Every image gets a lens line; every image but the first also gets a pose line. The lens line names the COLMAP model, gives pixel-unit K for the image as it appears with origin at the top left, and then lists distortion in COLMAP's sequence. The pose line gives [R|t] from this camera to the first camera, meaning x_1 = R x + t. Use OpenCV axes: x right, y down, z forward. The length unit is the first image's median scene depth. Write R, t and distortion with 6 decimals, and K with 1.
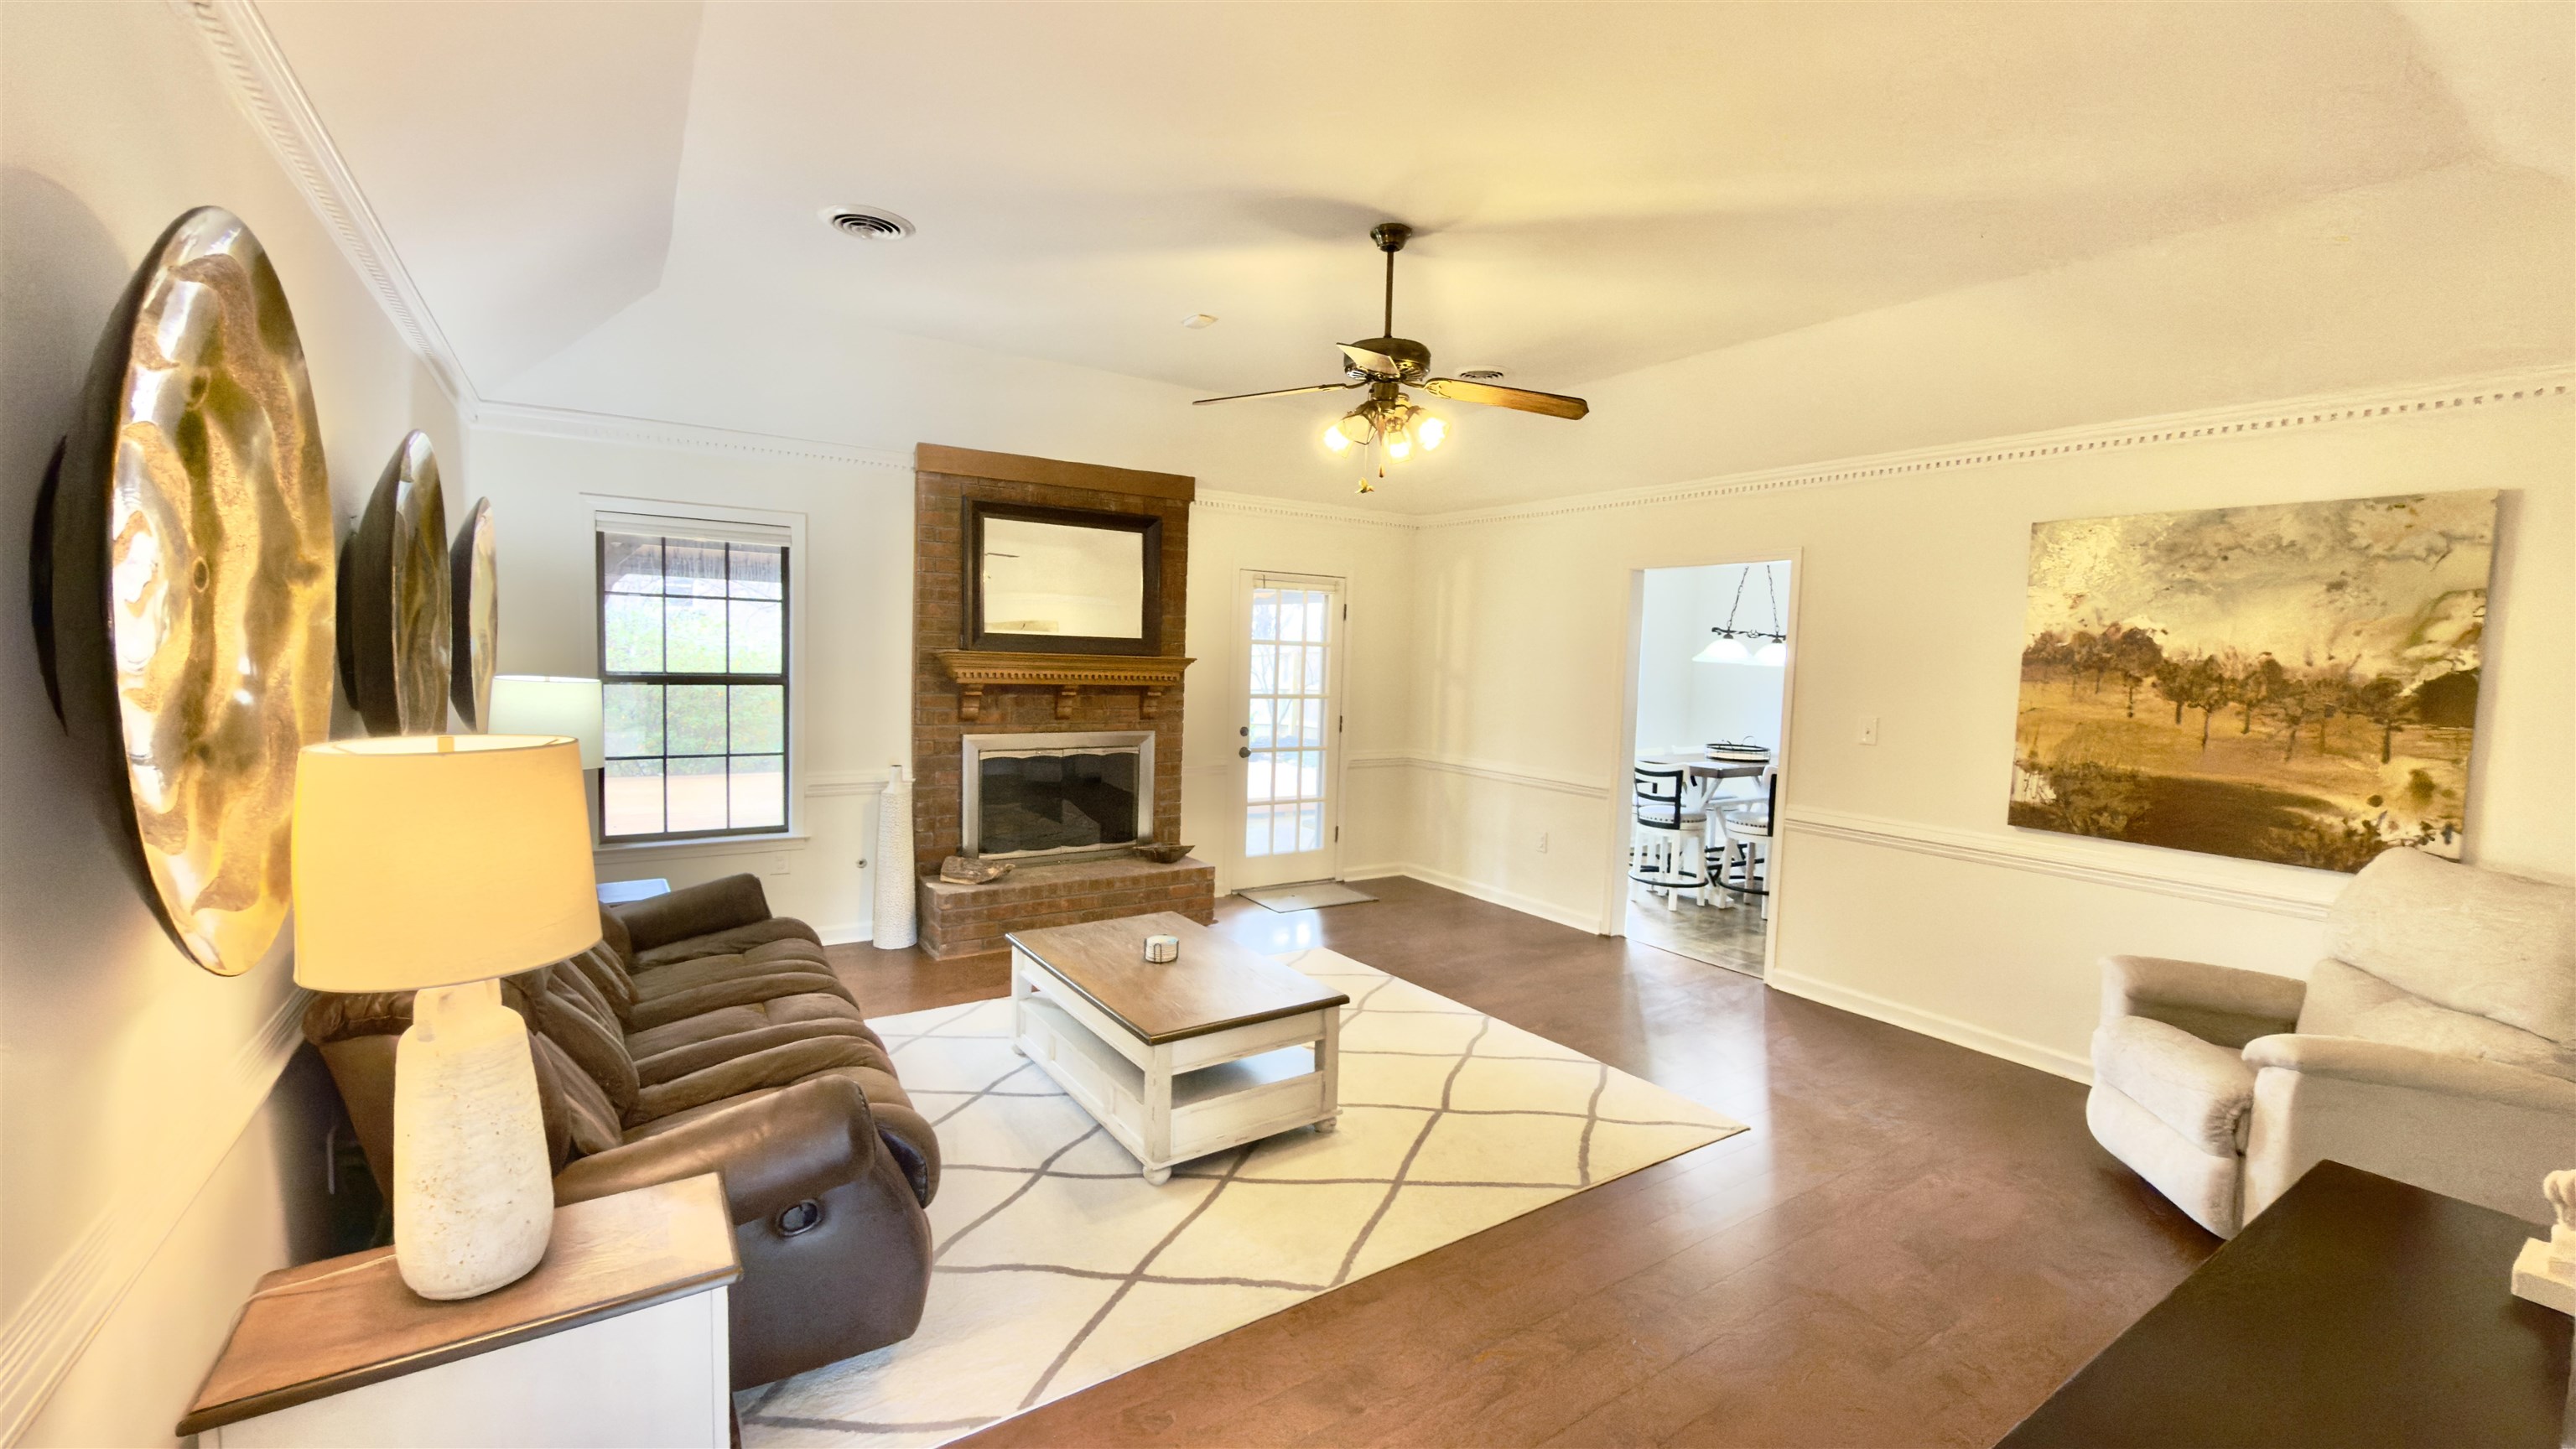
lens RADIAL K [[1030.9, 0, 1285.3], [0, 1030.9, 714.0], [0, 0, 1]] dist [0.003021, 0.000150]
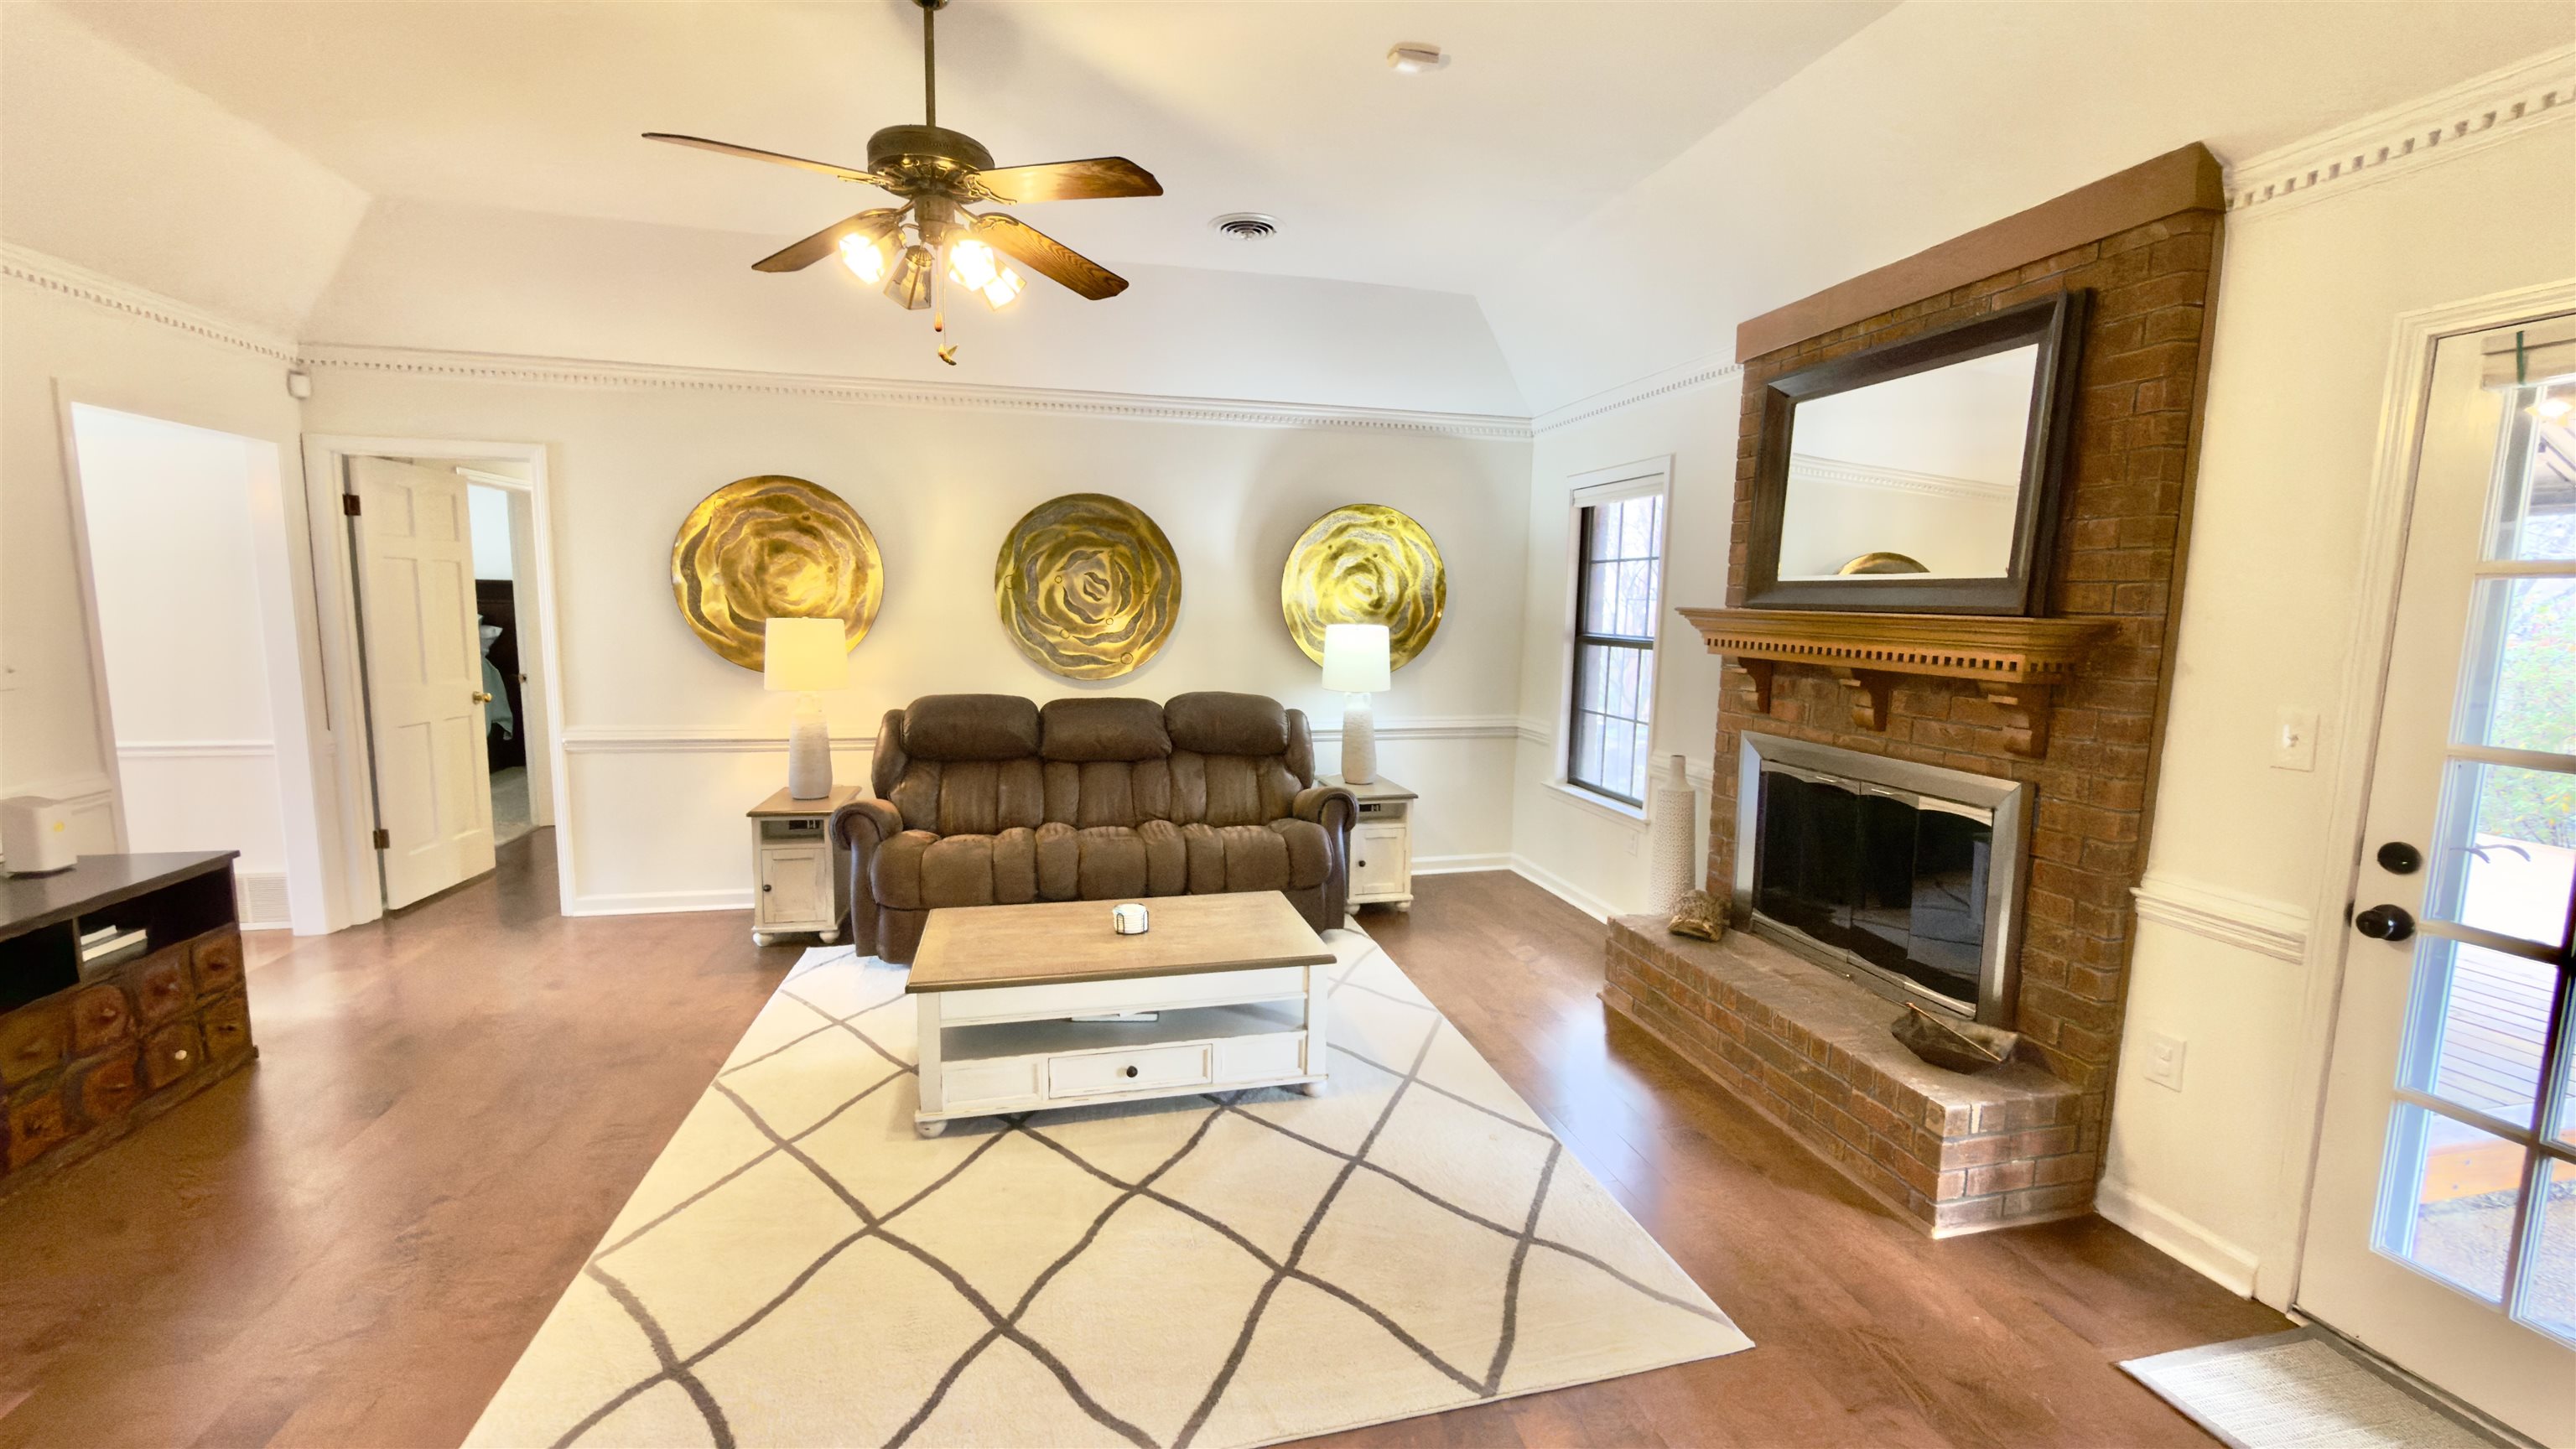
lens RADIAL K [[1030.9, 0, 1294.1], [0, 1030.9, 726.3], [0, 0, 1]] dist [0.003021, 0.000150]
pose [[-0.336617, 0.080337, -0.938209, 0.443243], [-0.087921, 0.989320, 0.116258, -0.036849], [0.937528, 0.121623, -0.325958, 0.940624]]
